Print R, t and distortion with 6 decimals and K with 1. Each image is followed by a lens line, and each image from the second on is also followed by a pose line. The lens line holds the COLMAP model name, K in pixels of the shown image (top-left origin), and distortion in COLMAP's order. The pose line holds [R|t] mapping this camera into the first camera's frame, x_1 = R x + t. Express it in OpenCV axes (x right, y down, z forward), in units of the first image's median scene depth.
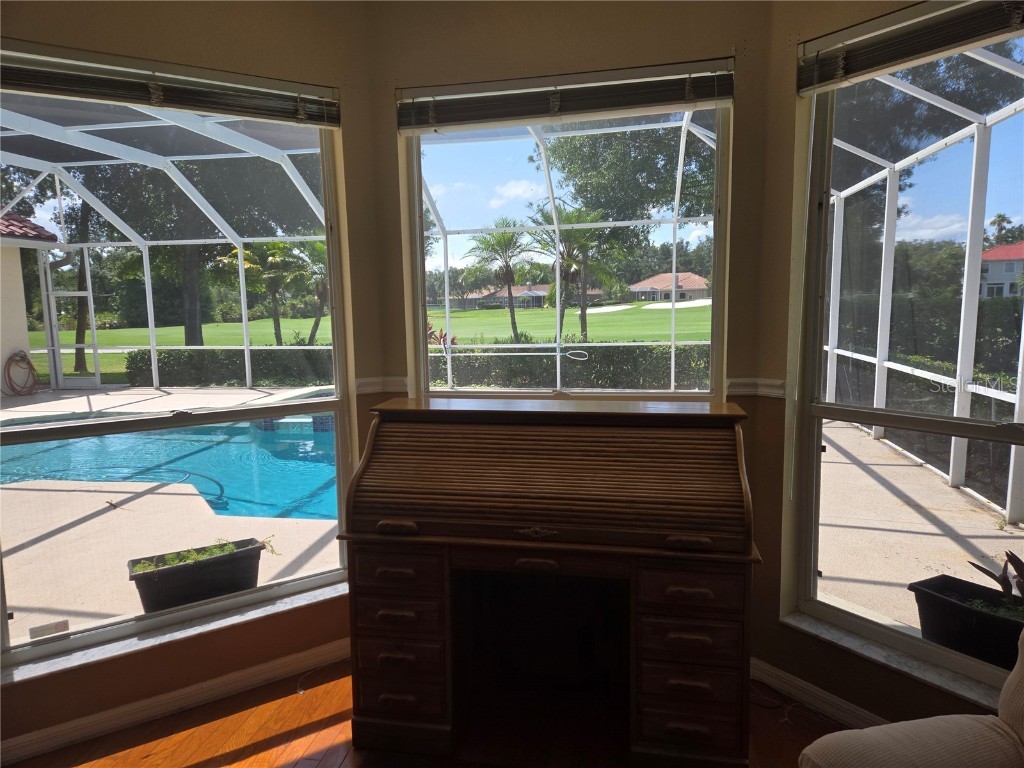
lens RADIAL K [[677.1, 0, 505.0], [0, 677.1, 388.8], [0, 0, 1]] dist [0.047652, -0.029149]
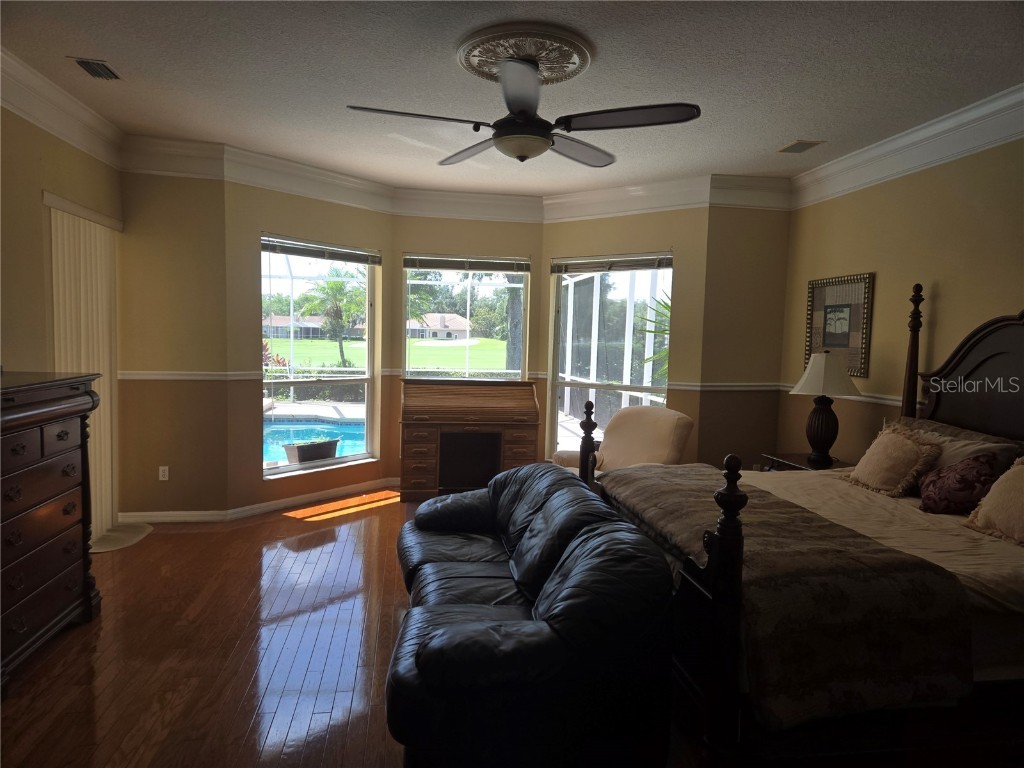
lens RADIAL K [[677.1, 0, 514.3], [0, 677.1, 384.8], [0, 0, 1]] dist [0.047652, -0.029149]
pose [[0.935730, 0.023510, 0.351932, -0.605823], [-0.003066, 0.998281, -0.058537, 0.175570], [-0.352704, 0.053696, 0.934193, -1.351621]]
